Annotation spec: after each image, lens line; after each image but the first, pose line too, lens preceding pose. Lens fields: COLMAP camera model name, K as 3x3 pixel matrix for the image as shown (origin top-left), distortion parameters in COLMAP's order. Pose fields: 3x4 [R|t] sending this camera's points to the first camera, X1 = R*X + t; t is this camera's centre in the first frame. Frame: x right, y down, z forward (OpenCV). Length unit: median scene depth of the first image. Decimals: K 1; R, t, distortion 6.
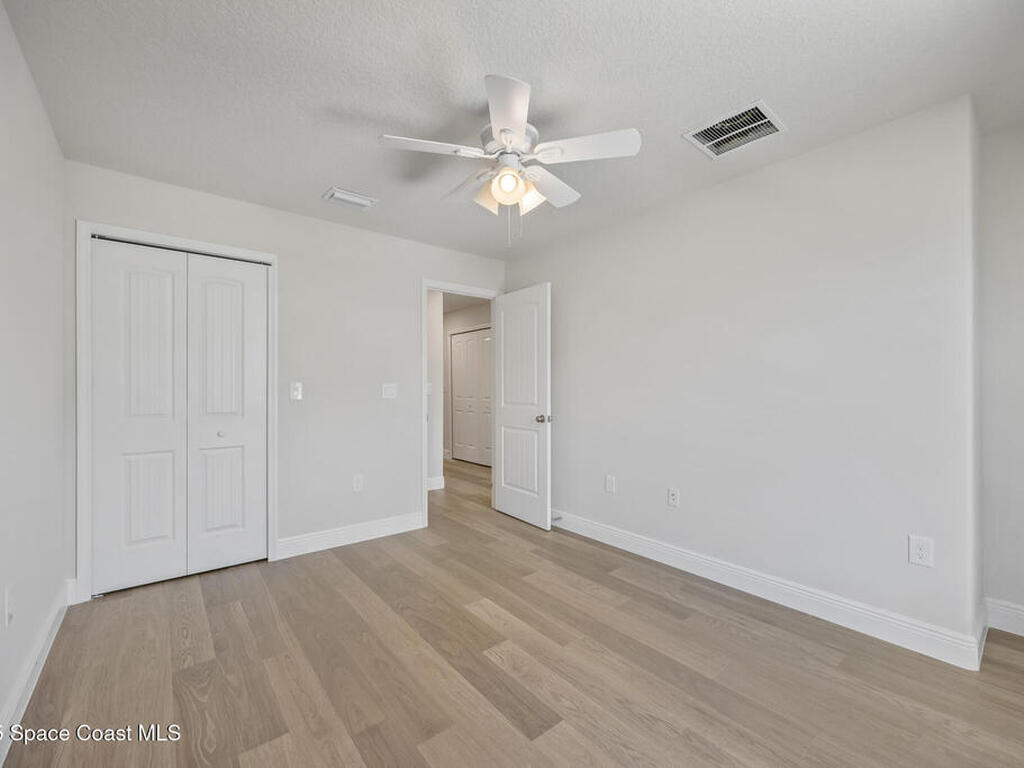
lens RADIAL K [[438.0, 0, 507.5], [0, 438.0, 384.9], [0, 0, 1]] dist [-0.003098, -0.000173]
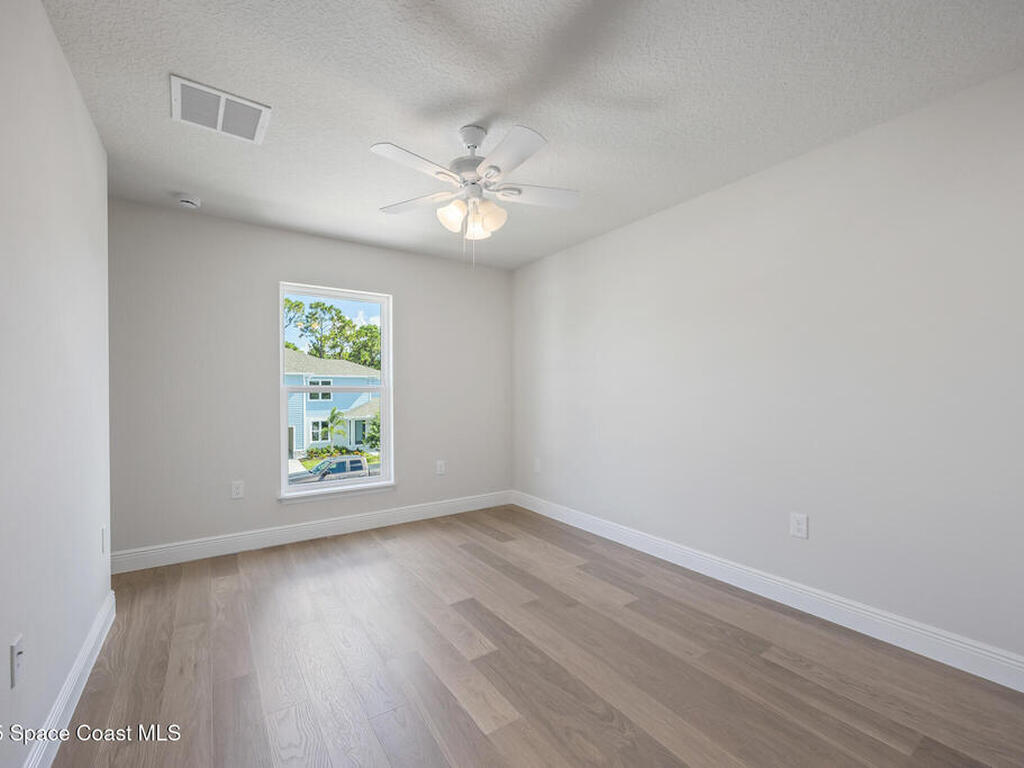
lens RADIAL K [[438.0, 0, 507.5], [0, 438.0, 384.9], [0, 0, 1]] dist [-0.003098, -0.000173]
pose [[-0.996932, 0.001461, 0.078254, -0.161514], [0.001106, 0.999989, -0.004572, -0.000980], [-0.078260, -0.004471, -0.996923, 2.032938]]
